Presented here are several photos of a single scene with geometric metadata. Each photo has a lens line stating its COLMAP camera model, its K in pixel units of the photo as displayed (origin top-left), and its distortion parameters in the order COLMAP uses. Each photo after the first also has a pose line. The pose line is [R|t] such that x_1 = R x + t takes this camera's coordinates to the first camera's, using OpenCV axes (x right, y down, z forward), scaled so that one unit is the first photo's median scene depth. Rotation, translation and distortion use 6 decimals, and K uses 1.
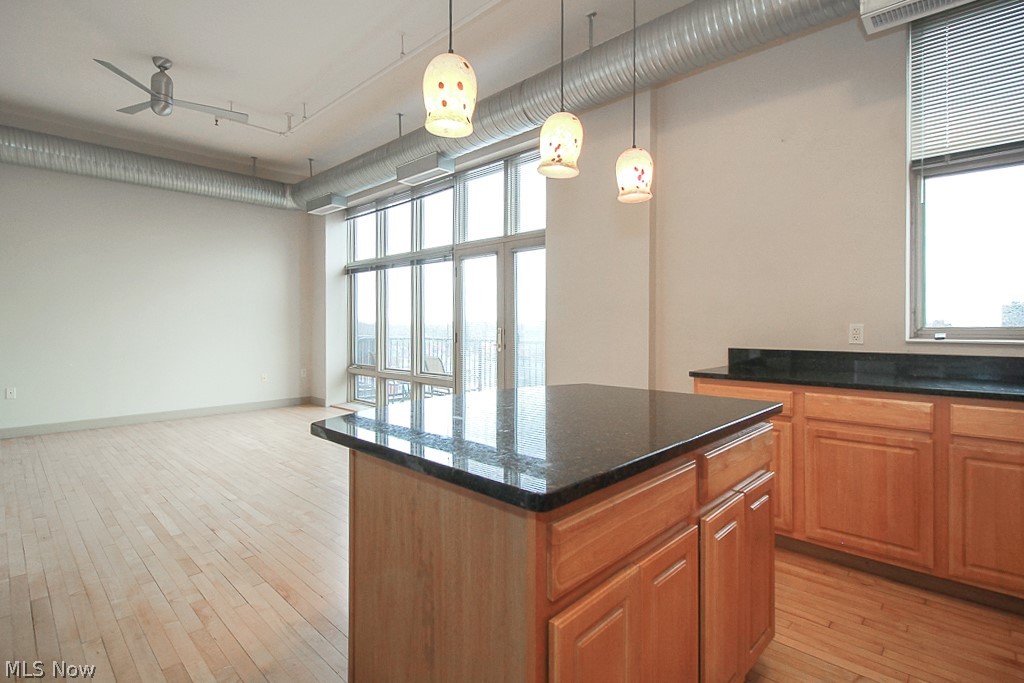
lens RADIAL K [[504.7, 0, 494.9], [0, 504.7, 323.8], [0, 0, 1]] dist [0.019293, 0.000271]
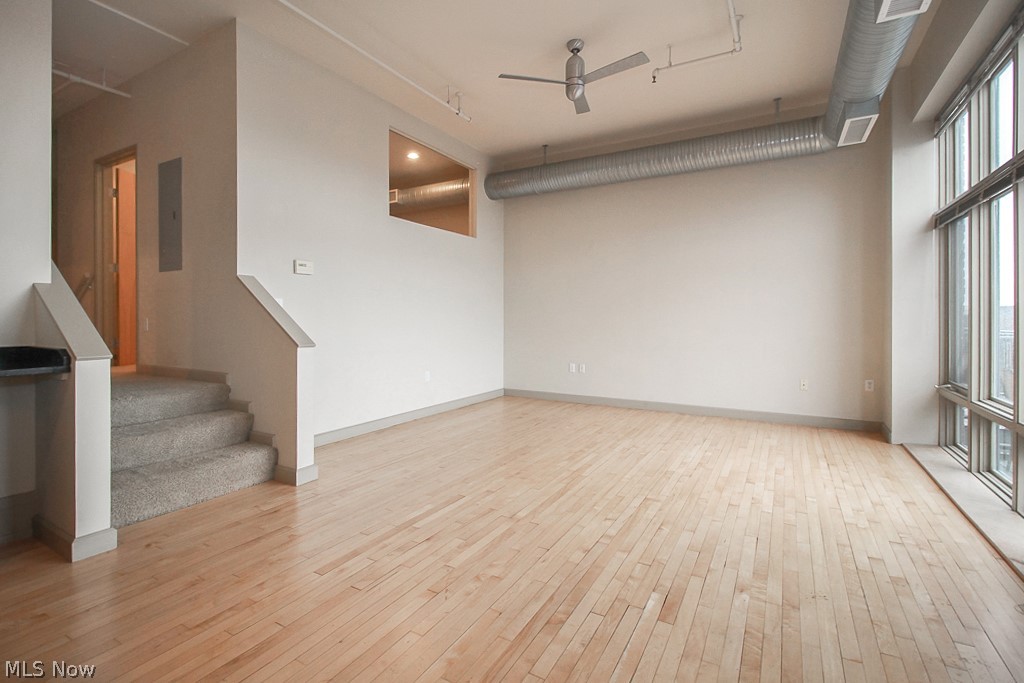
lens RADIAL K [[486.0, 0, 510.3], [0, 486.0, 312.1], [0, 0, 1]] dist [0.018173, -0.012558]
pose [[0.261669, -0.006943, -0.965133, 0.217920], [-0.003478, 0.999961, -0.008137, 0.009183], [0.965151, 0.005486, 0.261634, 0.635610]]
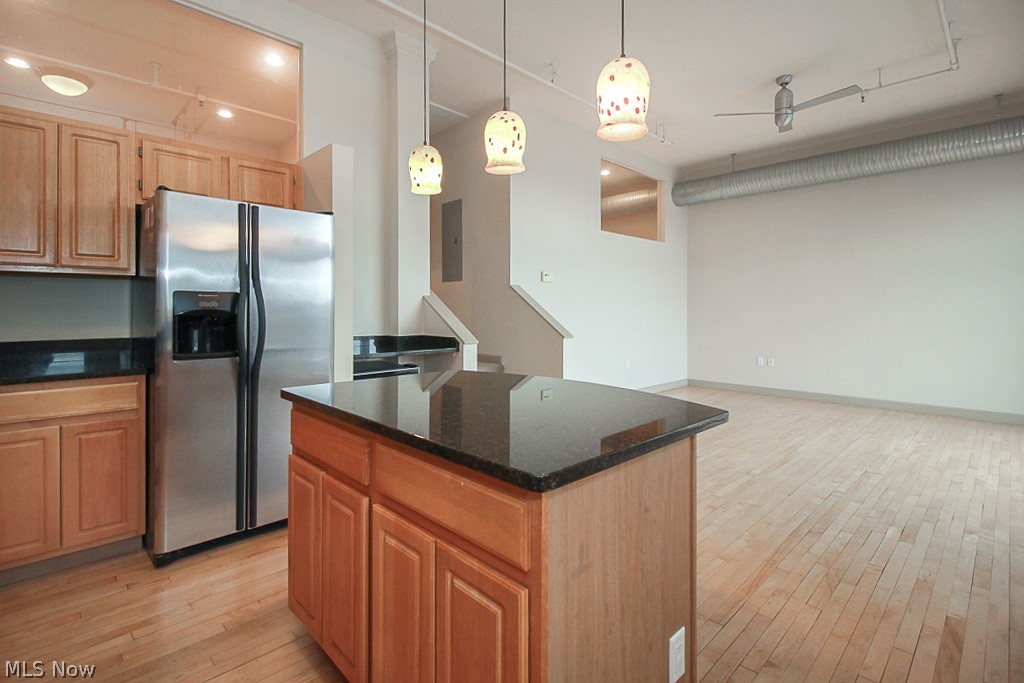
lens RADIAL K [[486.0, 0, 513.3], [0, 486.0, 305.3], [0, 0, 1]] dist [0.018173, -0.012558]
pose [[-0.015216, -0.007226, -0.999858, 0.436799], [-0.000564, 0.999974, -0.007218, -0.003793], [0.999884, 0.000454, -0.015220, 0.416146]]
